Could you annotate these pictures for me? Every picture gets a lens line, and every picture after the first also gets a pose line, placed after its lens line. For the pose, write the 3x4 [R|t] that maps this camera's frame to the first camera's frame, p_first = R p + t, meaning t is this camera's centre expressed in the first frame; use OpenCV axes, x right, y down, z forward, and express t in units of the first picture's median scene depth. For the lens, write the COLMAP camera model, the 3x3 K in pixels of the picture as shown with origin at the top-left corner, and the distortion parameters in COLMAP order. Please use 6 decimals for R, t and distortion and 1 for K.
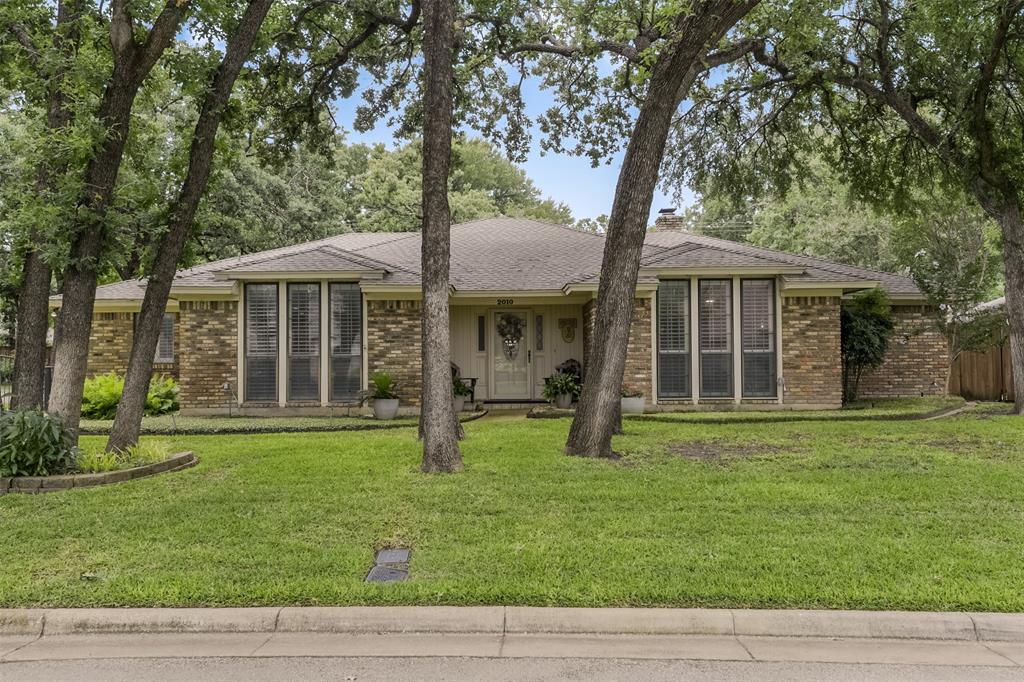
lens RADIAL K [[909.3, 0, 510.6], [0, 909.3, 339.8], [0, 0, 1]] dist [-0.003803, -0.008146]
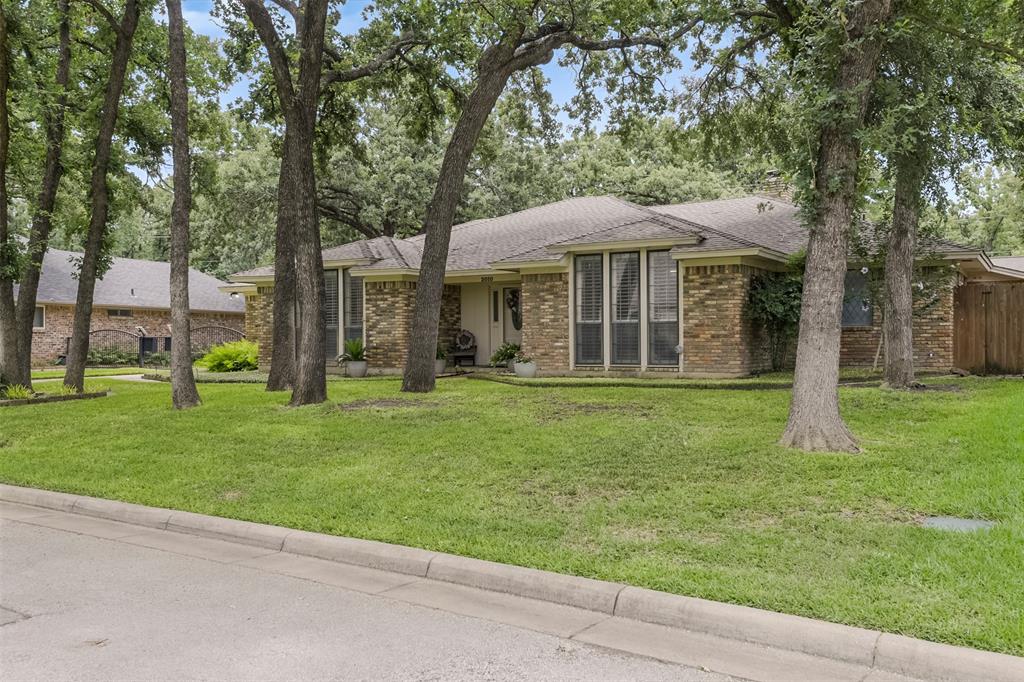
lens RADIAL K [[909.3, 0, 507.4], [0, 909.3, 343.8], [0, 0, 1]] dist [-0.003803, -0.008146]
pose [[0.862394, 0.004968, -0.506214, 0.644148], [0.017515, 0.999060, 0.039644, -0.005087], [0.505935, -0.043055, 0.861496, 0.019930]]
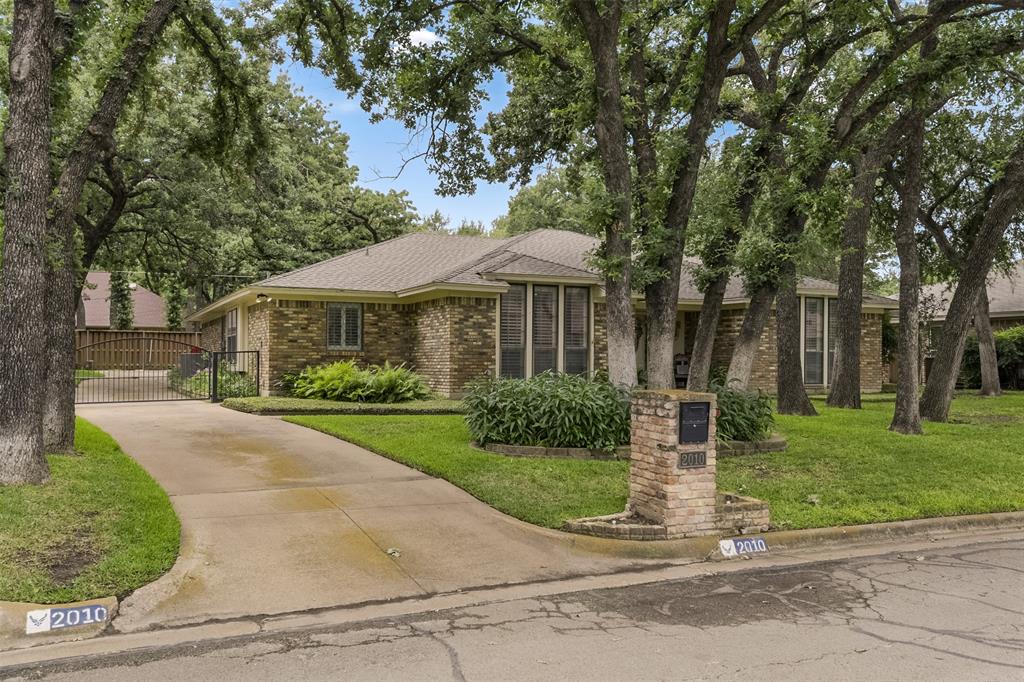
lens RADIAL K [[856.4, 0, 509.9], [0, 856.4, 343.2], [0, 0, 1]] dist [0.017910, -0.000652]
pose [[0.907352, 0.023073, 0.419739, -0.734788], [-0.028426, 0.999575, 0.006501, 0.005957], [-0.419410, -0.017830, 0.907622, 0.017142]]
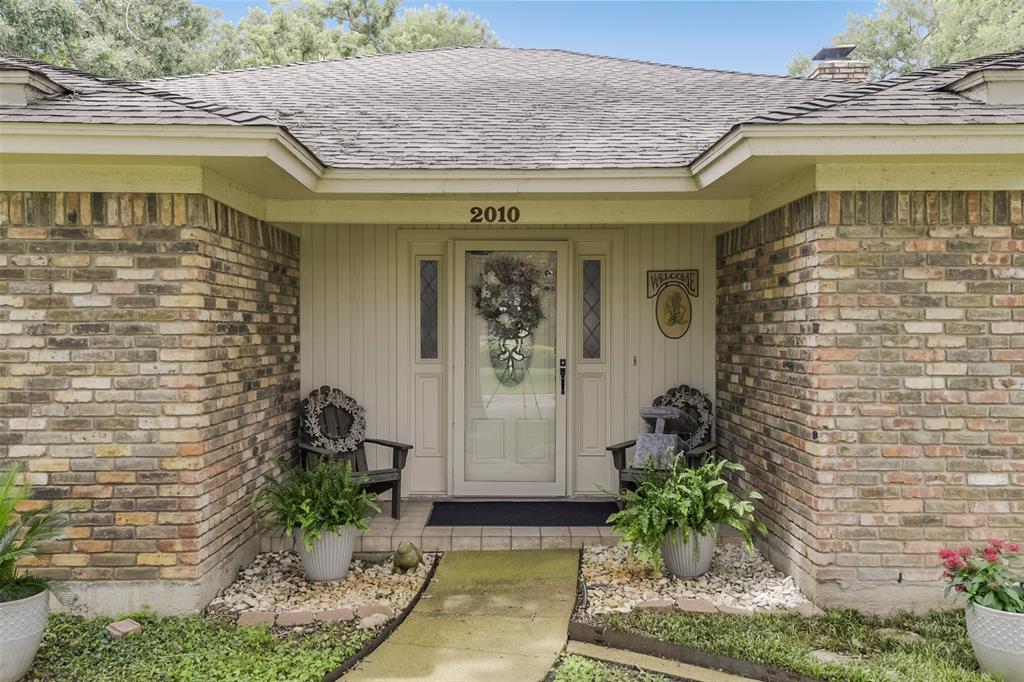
lens RADIAL K [[992.1, 0, 512.6], [0, 992.1, 343.2], [0, 0, 1]] dist [0.058194, 0.000000]
pose [[0.999952, 0.008395, 0.004971, -0.001058], [-0.008610, 0.998952, 0.044961, -0.013161], [-0.004588, -0.045002, 0.998976, 0.698820]]
